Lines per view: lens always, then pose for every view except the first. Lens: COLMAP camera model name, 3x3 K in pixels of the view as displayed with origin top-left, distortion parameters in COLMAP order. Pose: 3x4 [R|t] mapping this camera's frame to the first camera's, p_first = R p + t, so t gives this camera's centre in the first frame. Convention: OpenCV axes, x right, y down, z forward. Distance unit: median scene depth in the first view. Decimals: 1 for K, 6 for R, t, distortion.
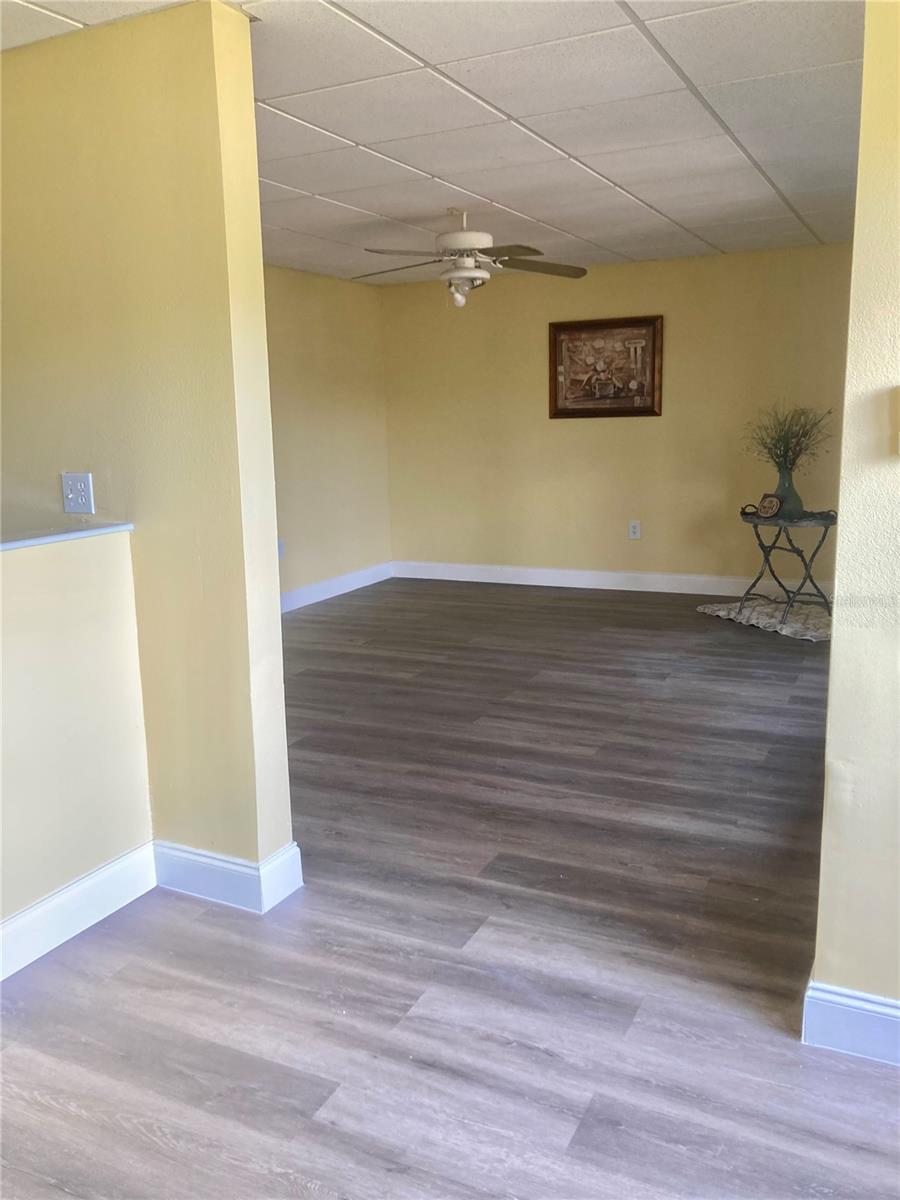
lens RADIAL K [[986.9, 0, 469.6], [0, 986.9, 632.7], [0, 0, 1]] dist [0.055367, -0.011481]
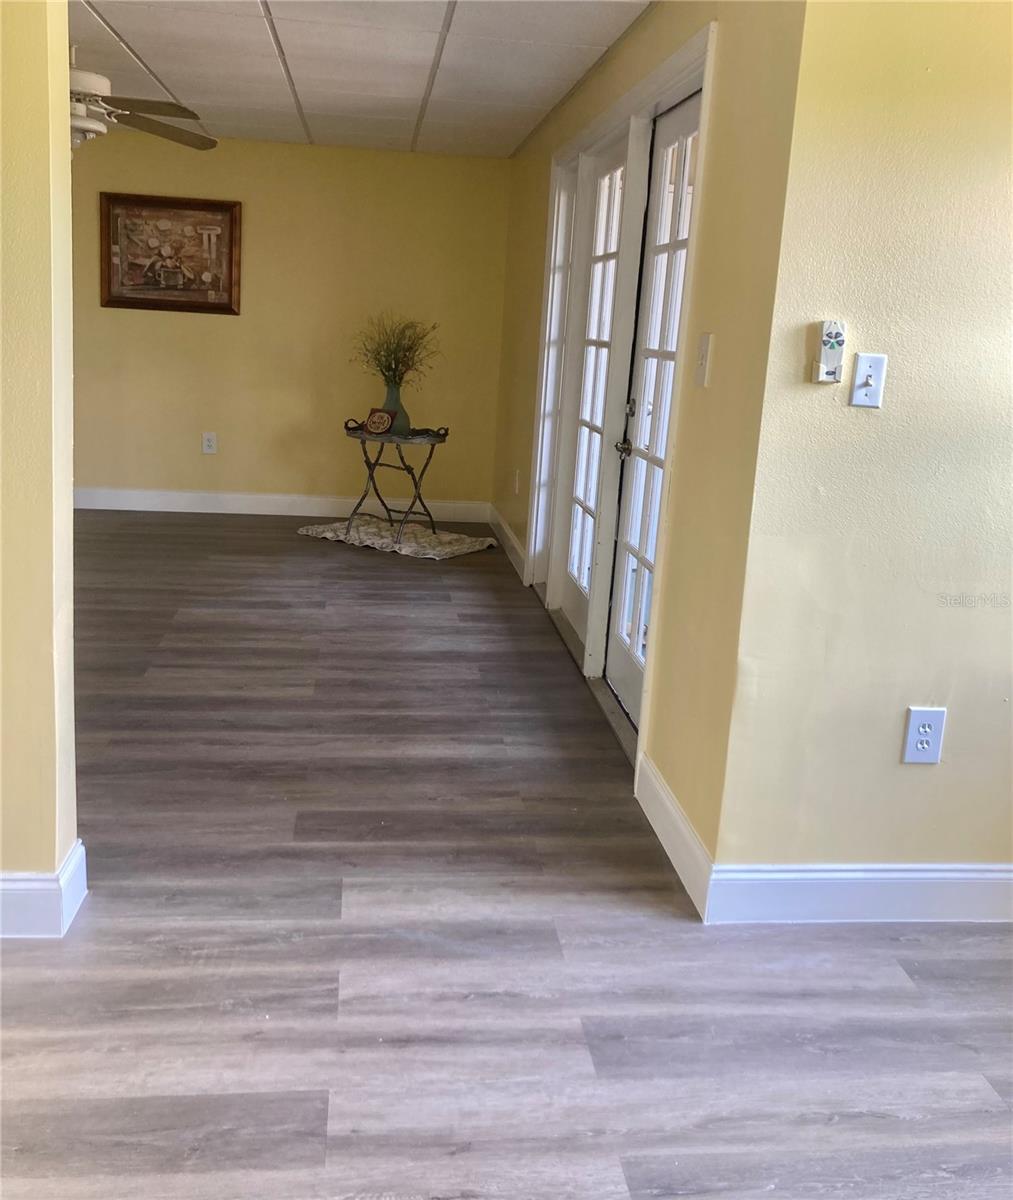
lens RADIAL K [[1111.9, 0, 488.1], [0, 1111.9, 568.3], [0, 0, 1]] dist [0.068986, 0.000000]
pose [[0.841779, -0.049690, 0.537530, -0.365513], [0.045865, 0.998737, 0.020500, -0.005985], [-0.537870, 0.007397, 0.842995, 0.075938]]
